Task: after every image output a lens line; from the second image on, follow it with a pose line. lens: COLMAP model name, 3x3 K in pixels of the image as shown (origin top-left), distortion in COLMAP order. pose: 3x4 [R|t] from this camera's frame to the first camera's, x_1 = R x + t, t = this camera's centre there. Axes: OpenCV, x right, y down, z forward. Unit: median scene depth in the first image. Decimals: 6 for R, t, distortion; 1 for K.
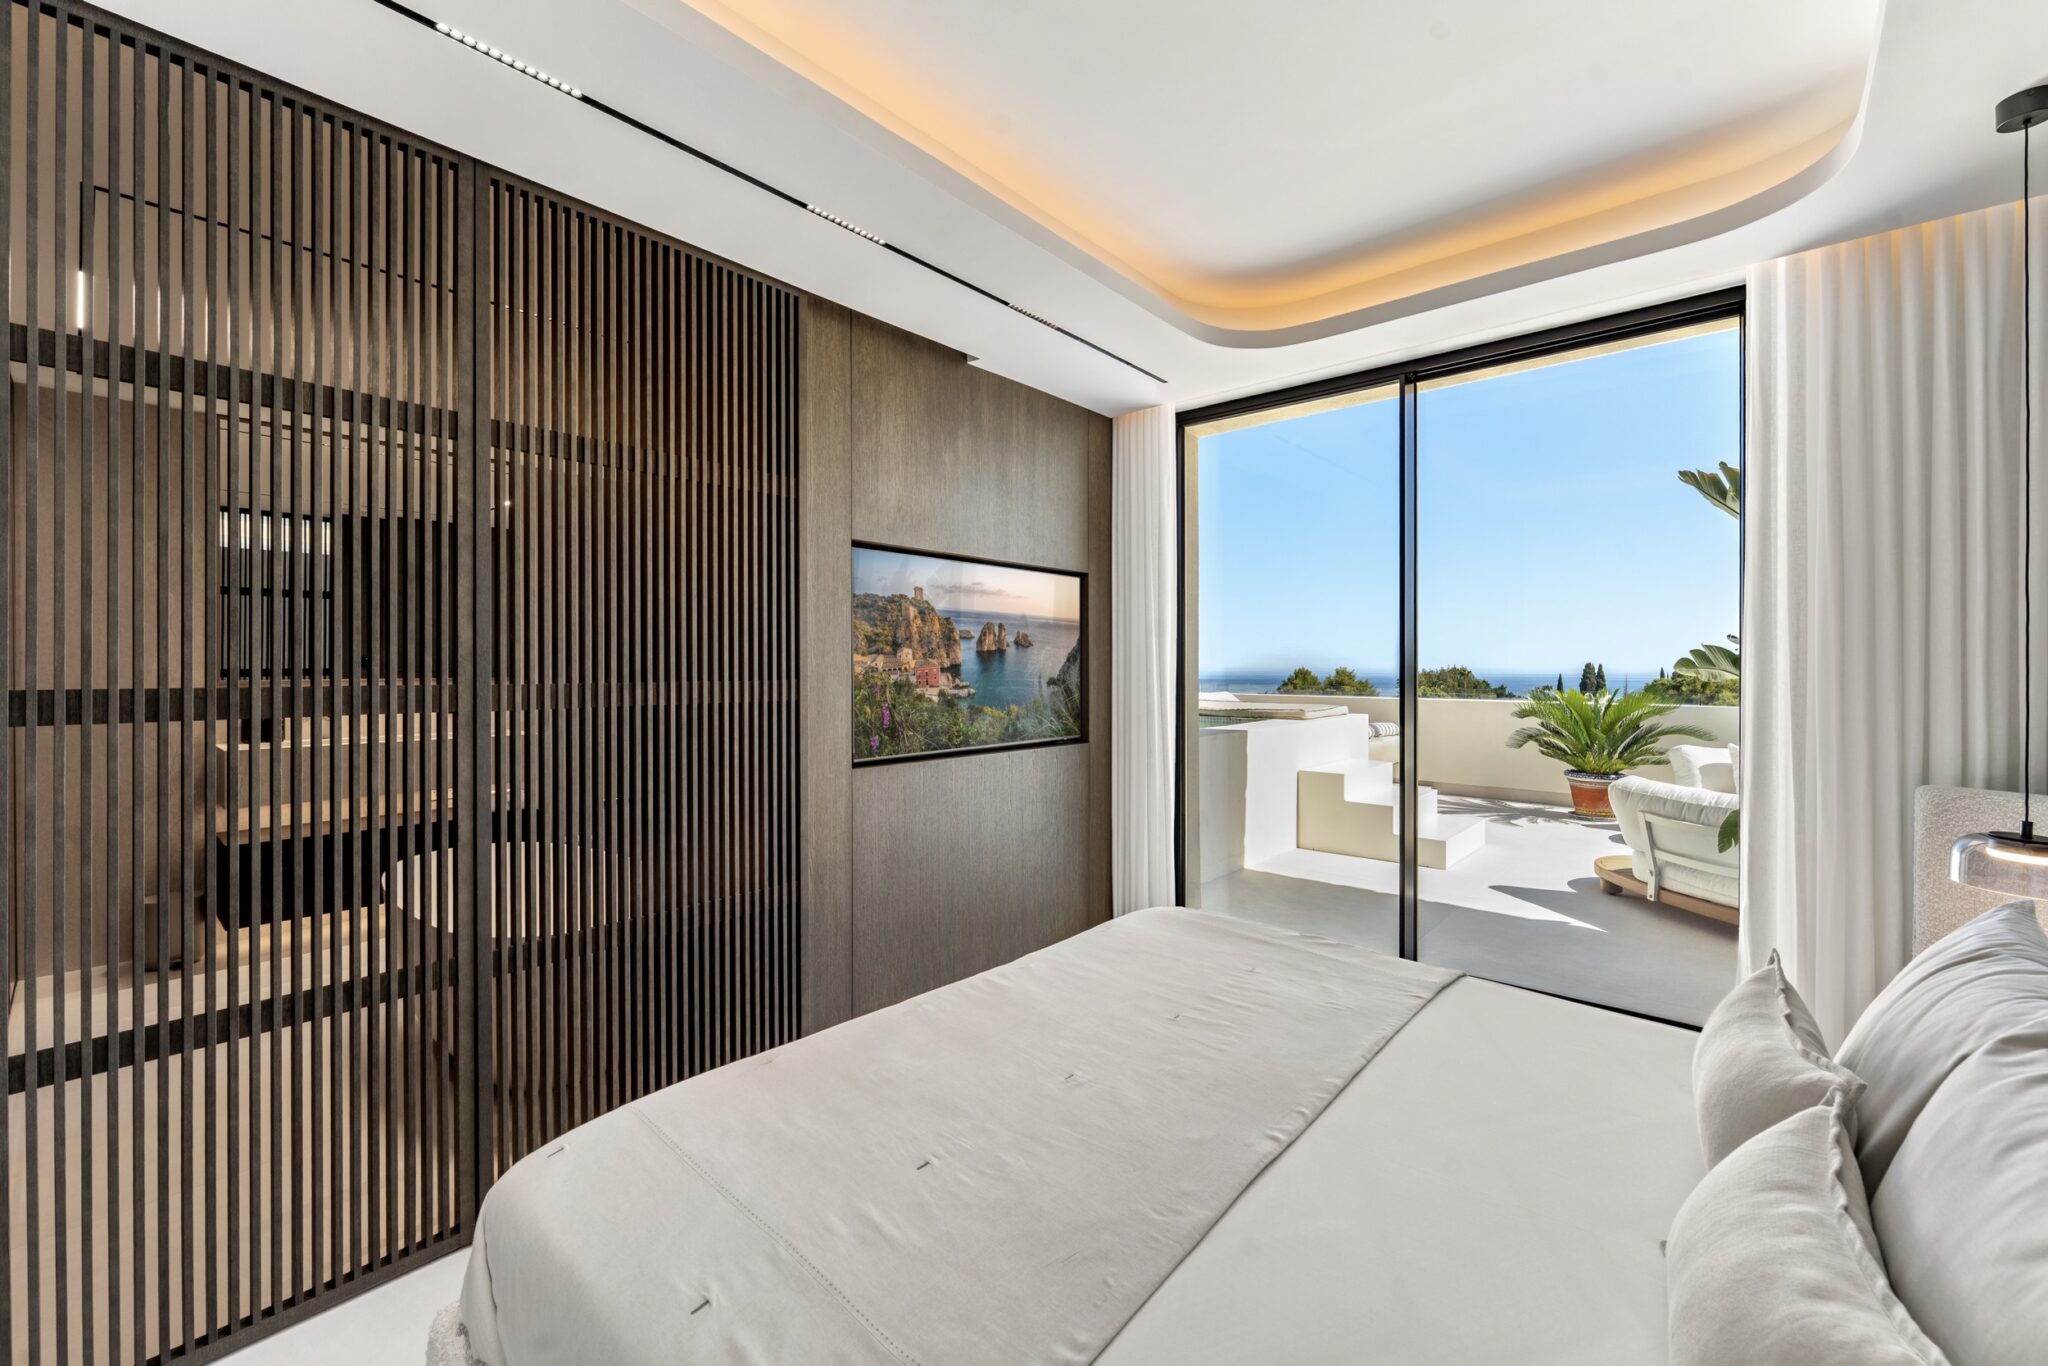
lens RADIAL K [[822.6, 0, 1022.8], [0, 822.6, 677.9], [0, 0, 1]] dist [-0.001518, -0.000446]
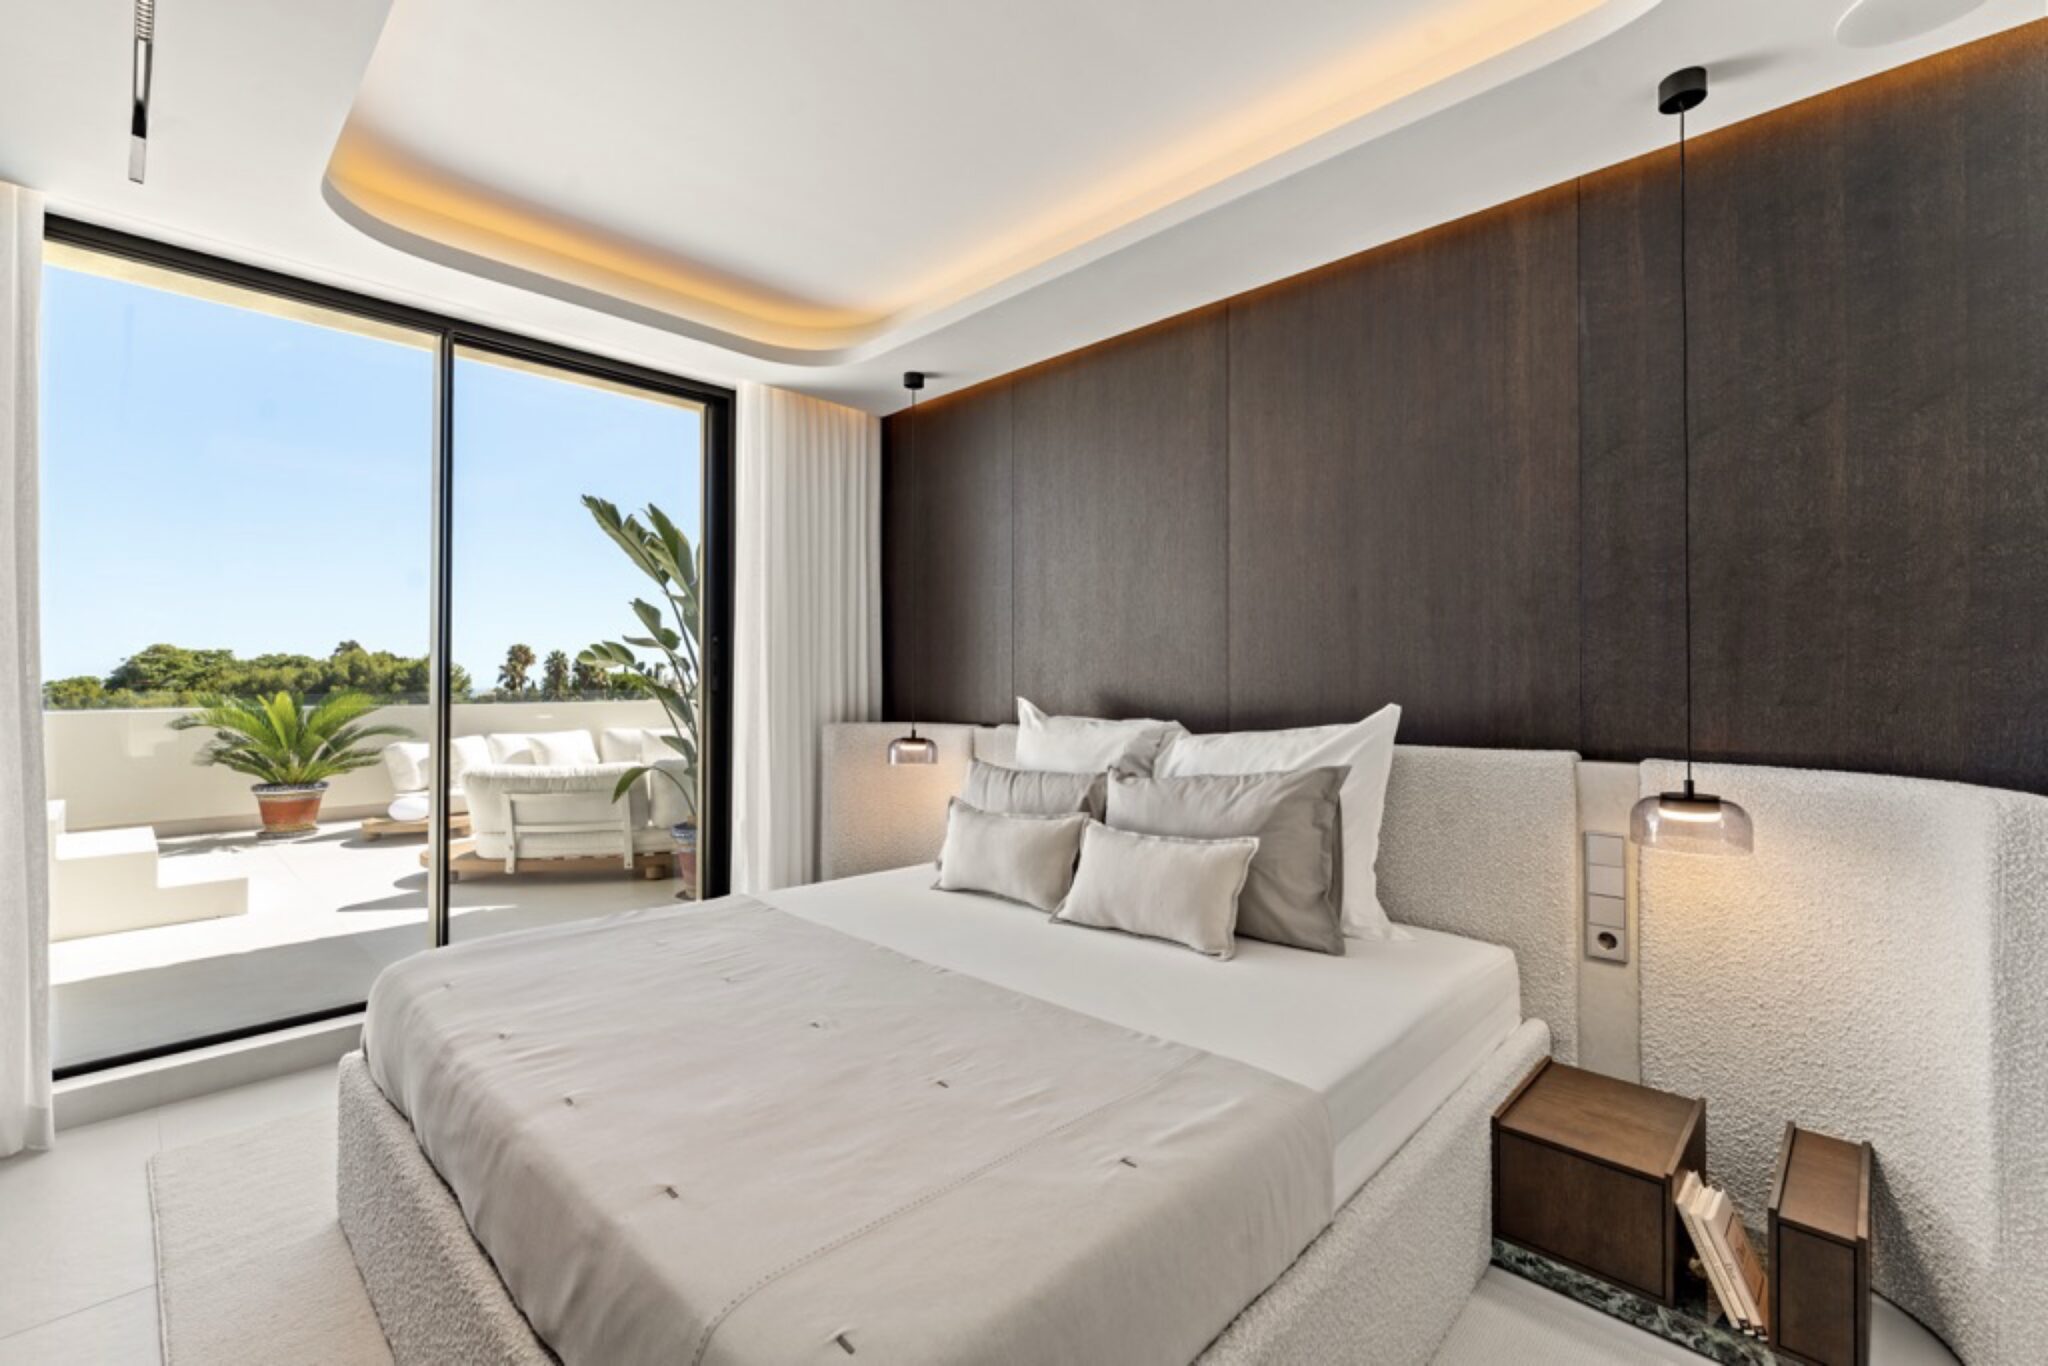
lens RADIAL K [[881.3, 0, 1031.2], [0, 881.3, 672.6], [0, 0, 1]] dist [-0.009932, -0.000457]
pose [[0.037328, 0.006190, 0.999284, -0.640307], [0.016015, 0.999849, -0.006791, 0.036723], [-0.999175, 0.016257, 0.037223, 0.426964]]
